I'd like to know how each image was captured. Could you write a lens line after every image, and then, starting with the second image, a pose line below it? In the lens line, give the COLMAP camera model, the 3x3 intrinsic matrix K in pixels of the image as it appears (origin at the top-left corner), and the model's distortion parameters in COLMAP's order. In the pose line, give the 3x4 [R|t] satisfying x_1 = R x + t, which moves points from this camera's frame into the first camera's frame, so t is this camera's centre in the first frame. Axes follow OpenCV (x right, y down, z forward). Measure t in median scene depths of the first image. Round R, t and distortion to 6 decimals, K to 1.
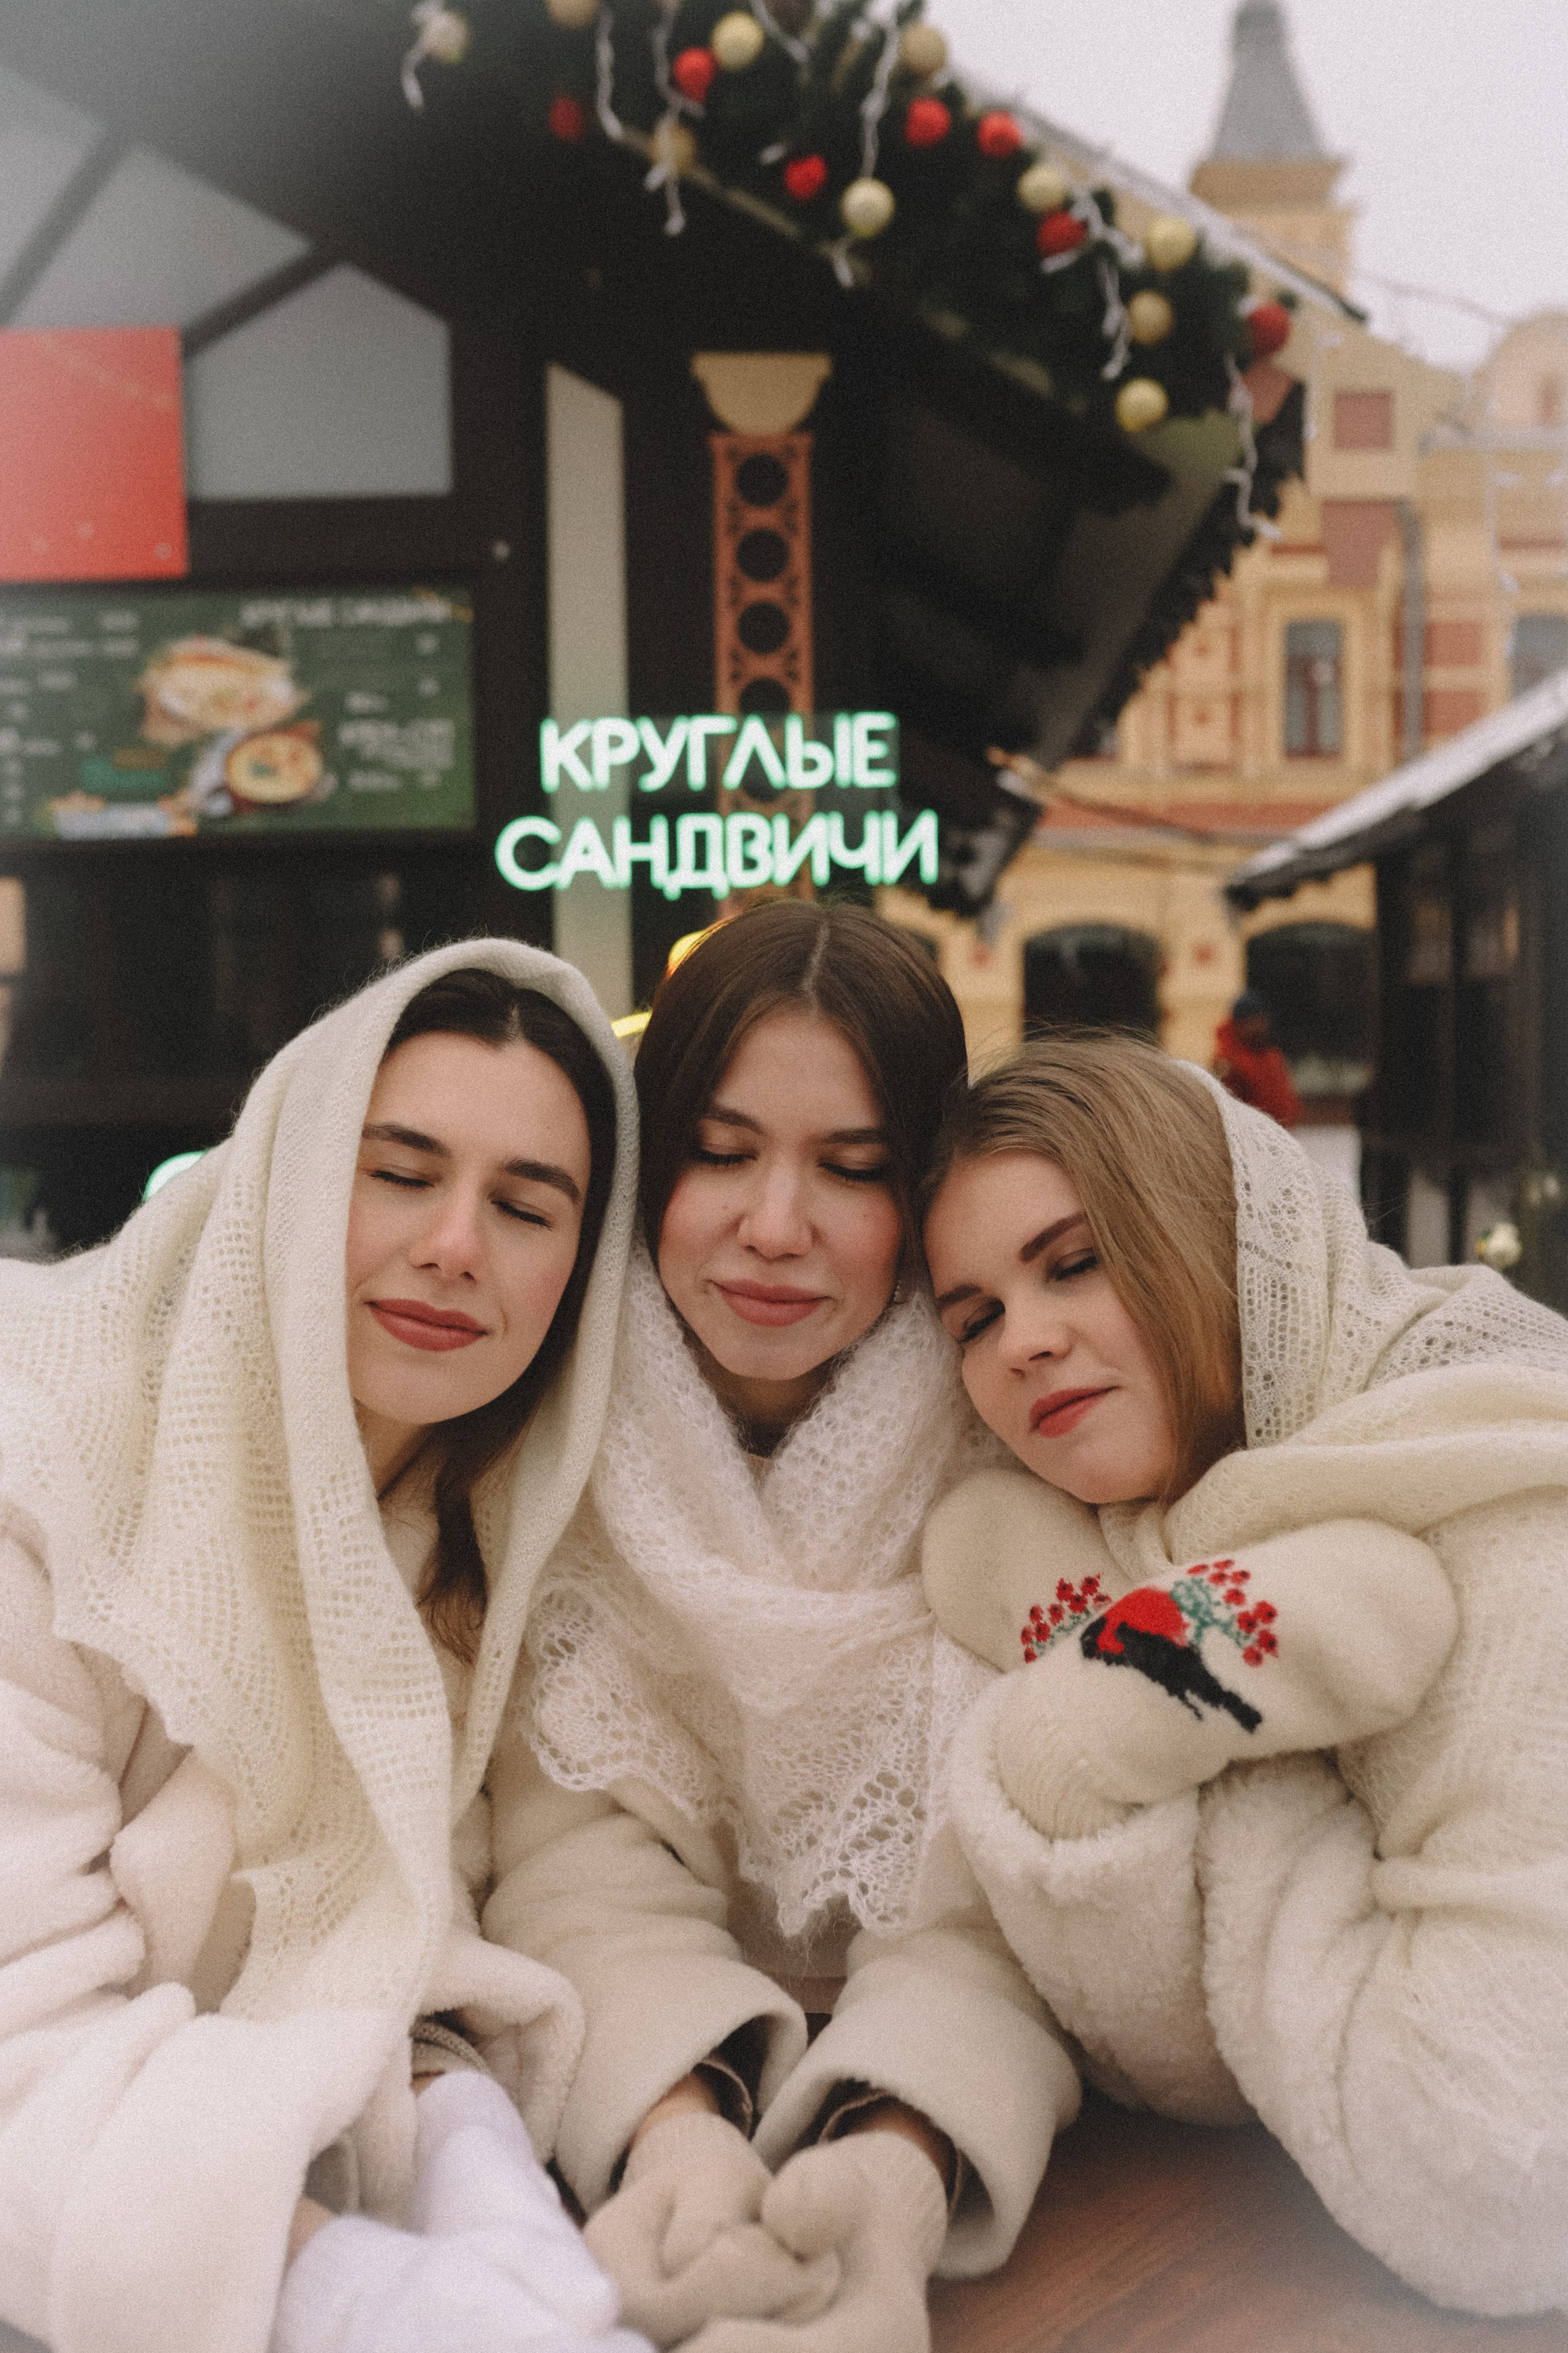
lens RADIAL K [[3463.4, 0, 783.9], [0, 3463.4, 1173.3], [0, 0, 1]] dist [0.023642, 0.000000]
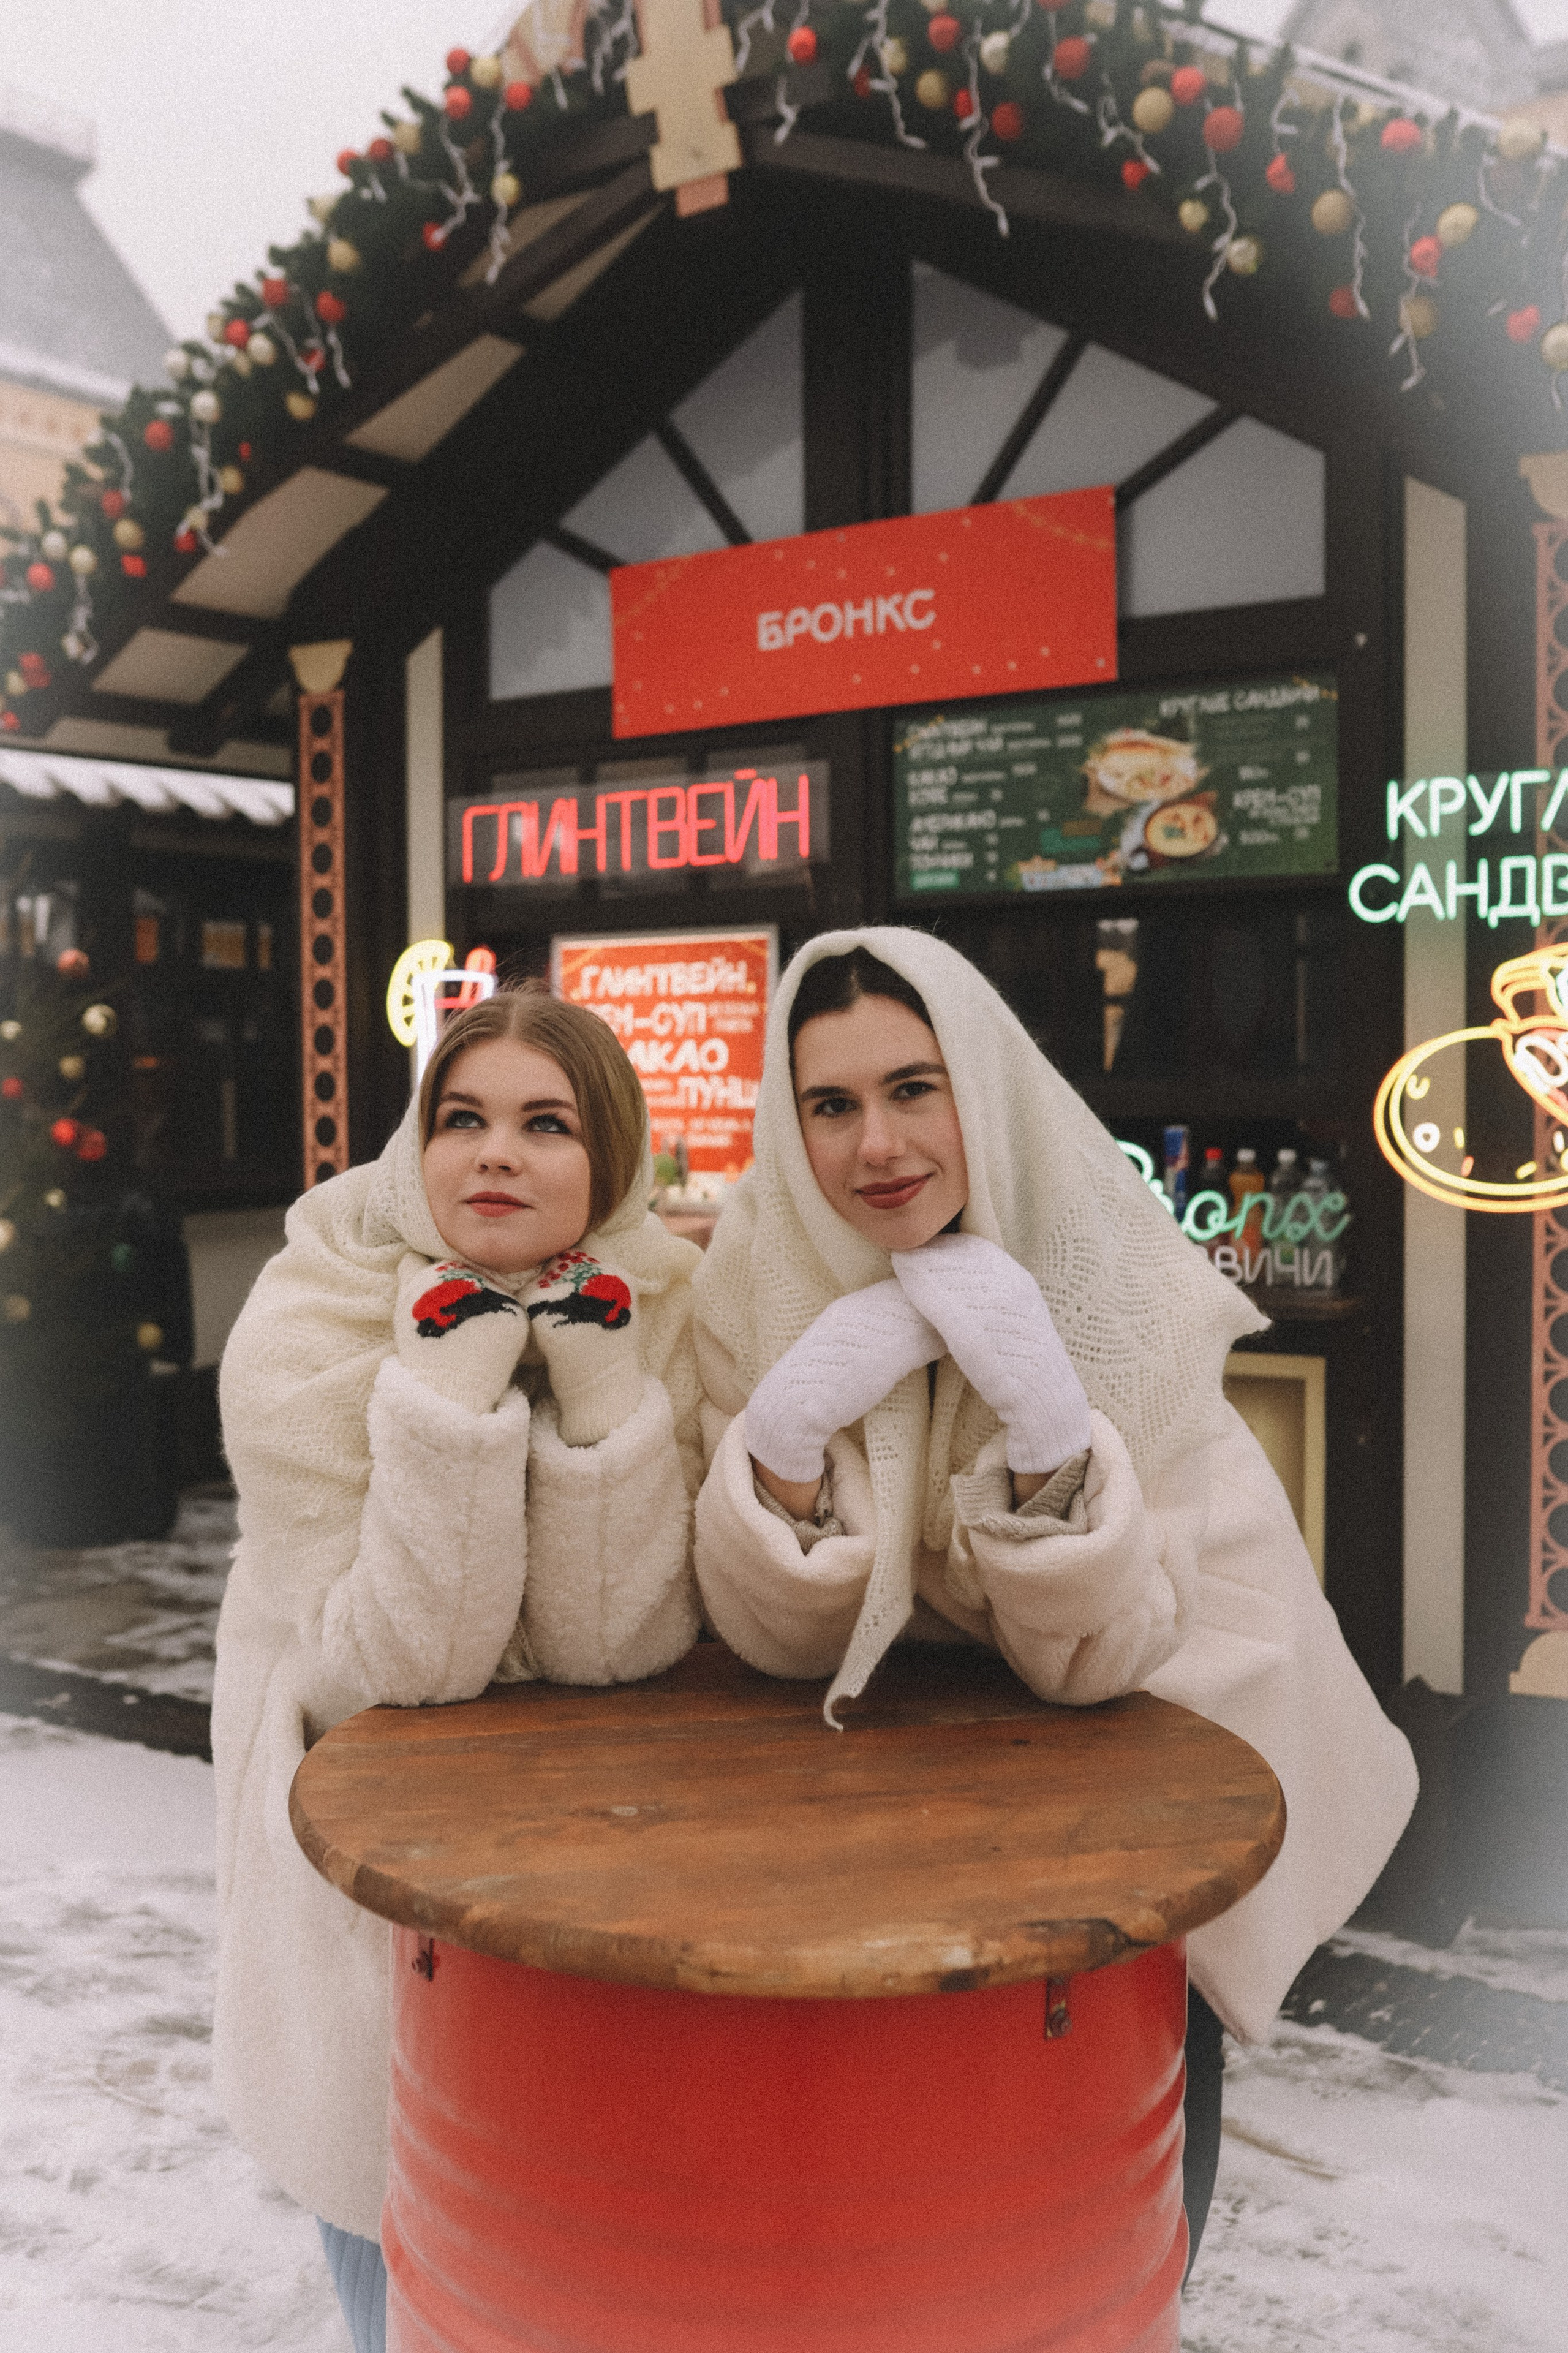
lens RADIAL K [[3463.4, 0, 784.6], [0, 3463.4, 1175.2], [0, 0, 1]] dist [0.023642, 0.000000]
pose [[0.781843, 0.024934, -0.622977, 0.513640], [-0.022162, 0.999680, 0.012198, -0.005689], [0.623082, 0.004269, 0.782145, -0.055549]]
